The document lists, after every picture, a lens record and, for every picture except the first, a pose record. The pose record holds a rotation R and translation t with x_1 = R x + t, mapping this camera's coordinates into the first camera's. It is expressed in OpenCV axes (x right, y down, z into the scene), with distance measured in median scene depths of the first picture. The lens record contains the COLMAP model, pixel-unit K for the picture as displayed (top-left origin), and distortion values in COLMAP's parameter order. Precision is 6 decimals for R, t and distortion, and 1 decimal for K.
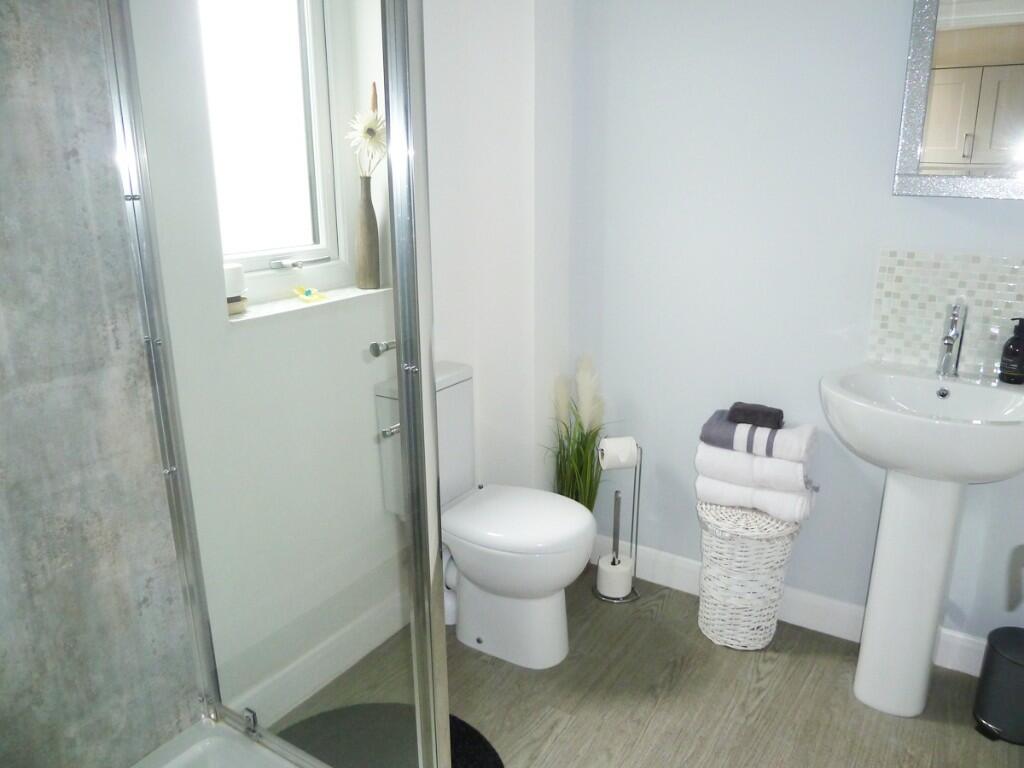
lens RADIAL K [[764.0, 0, 517.8], [0, 764.0, 383.5], [0, 0, 1]] dist [-0.025502, -0.003115]
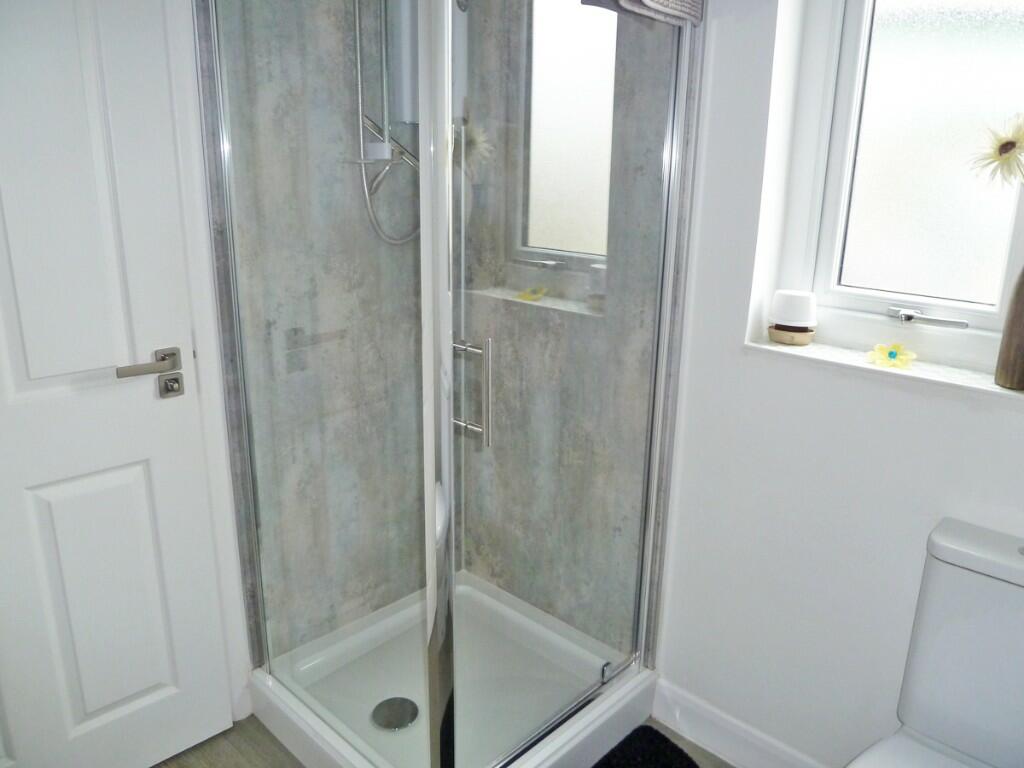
lens RADIAL K [[764.0, 0, 512.4], [0, 764.0, 382.3], [0, 0, 1]] dist [-0.025502, -0.003115]
pose [[-0.181605, 0.283640, -0.941577, 0.683271], [-0.286174, 0.900814, 0.326556, -0.303556], [0.940810, 0.328759, -0.082422, 0.919181]]
